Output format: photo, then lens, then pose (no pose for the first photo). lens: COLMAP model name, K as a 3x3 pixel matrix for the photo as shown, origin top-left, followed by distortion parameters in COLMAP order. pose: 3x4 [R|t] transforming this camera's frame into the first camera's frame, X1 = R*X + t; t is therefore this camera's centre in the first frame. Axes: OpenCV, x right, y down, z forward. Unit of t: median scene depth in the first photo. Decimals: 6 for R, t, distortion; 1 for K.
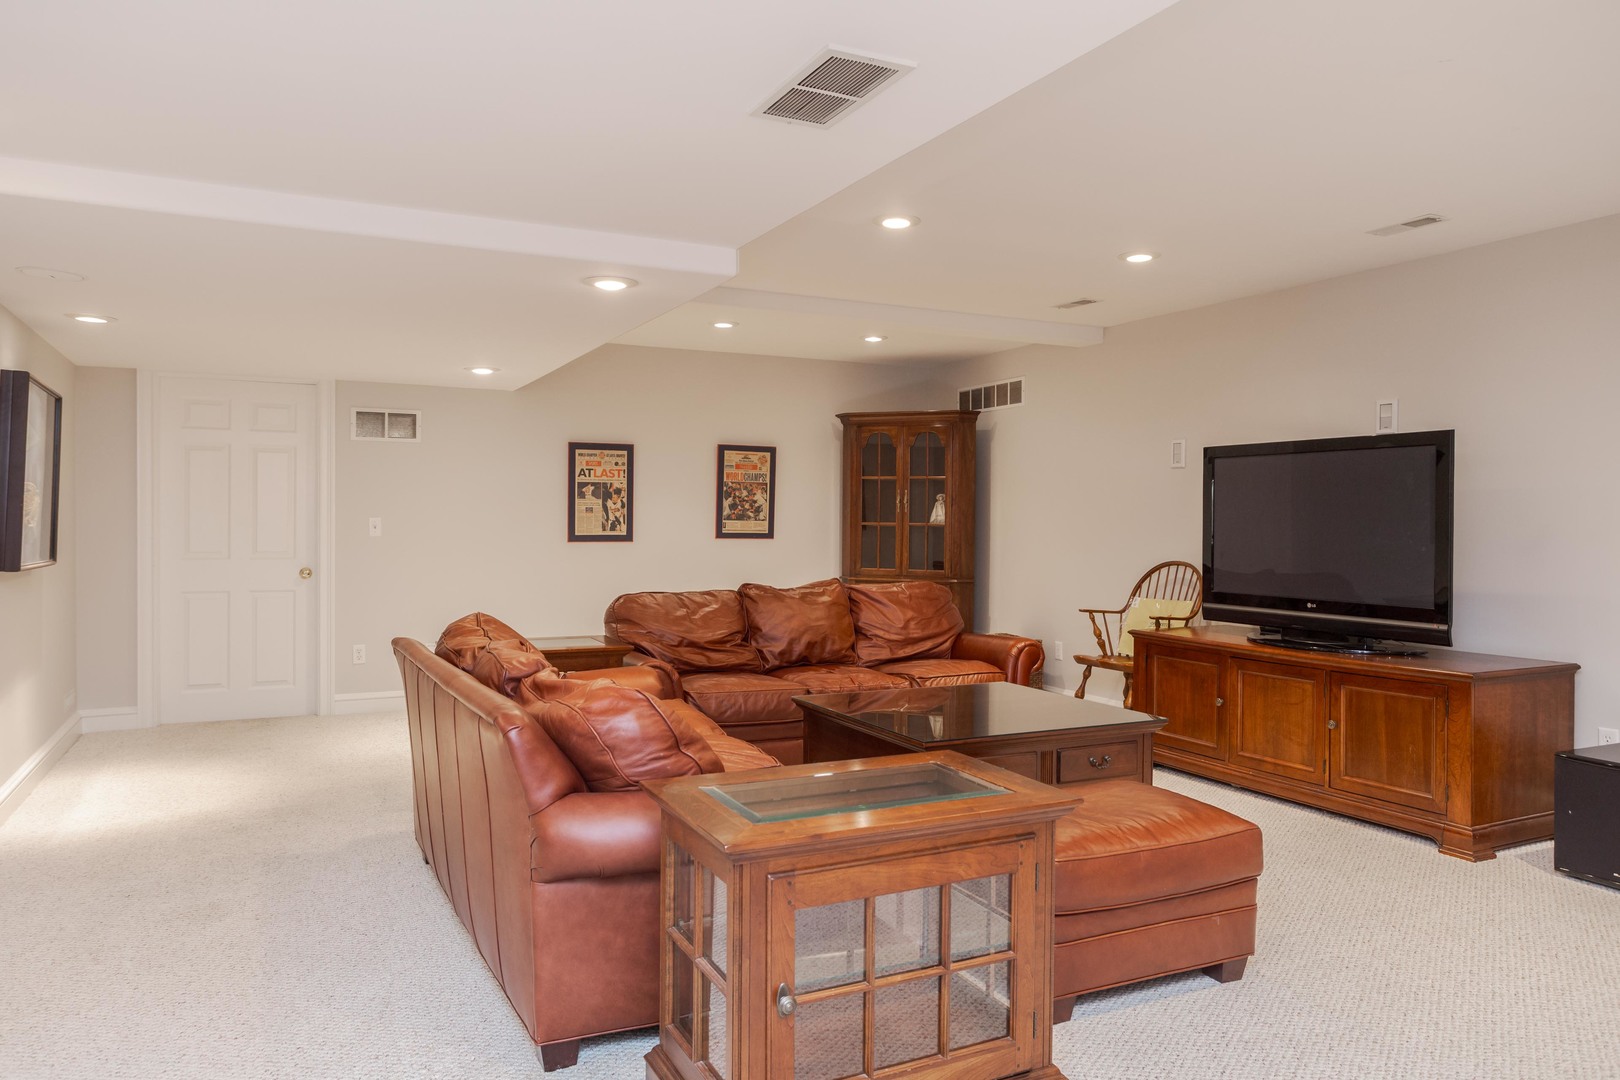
lens RADIAL K [[1113.5, 0, 835.1], [0, 1113.5, 533.8], [0, 0, 1]] dist [0.005087, 0.005792]
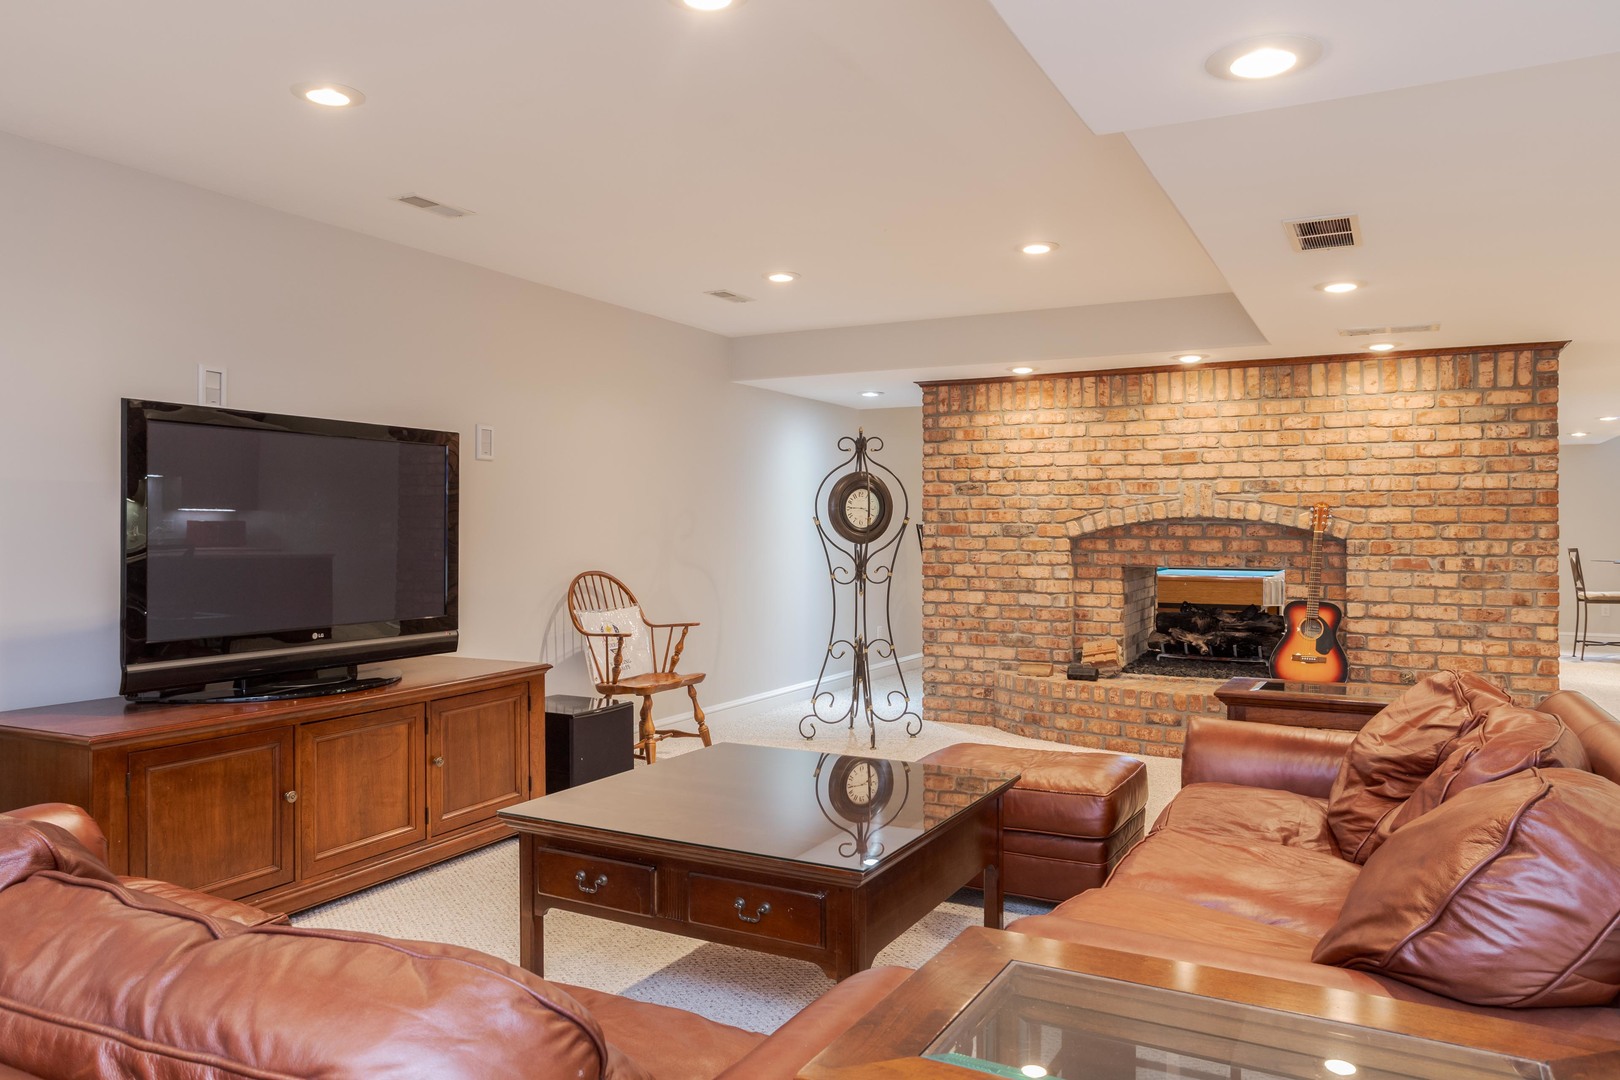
lens RADIAL K [[1113.5, 0, 835.1], [0, 1113.5, 533.8], [0, 0, 1]] dist [0.005087, 0.005792]
pose [[-0.586036, -0.011522, 0.810203, -0.440106], [0.003719, 0.999850, 0.016909, -0.019103], [-0.810276, 0.012923, -0.585906, 1.270785]]
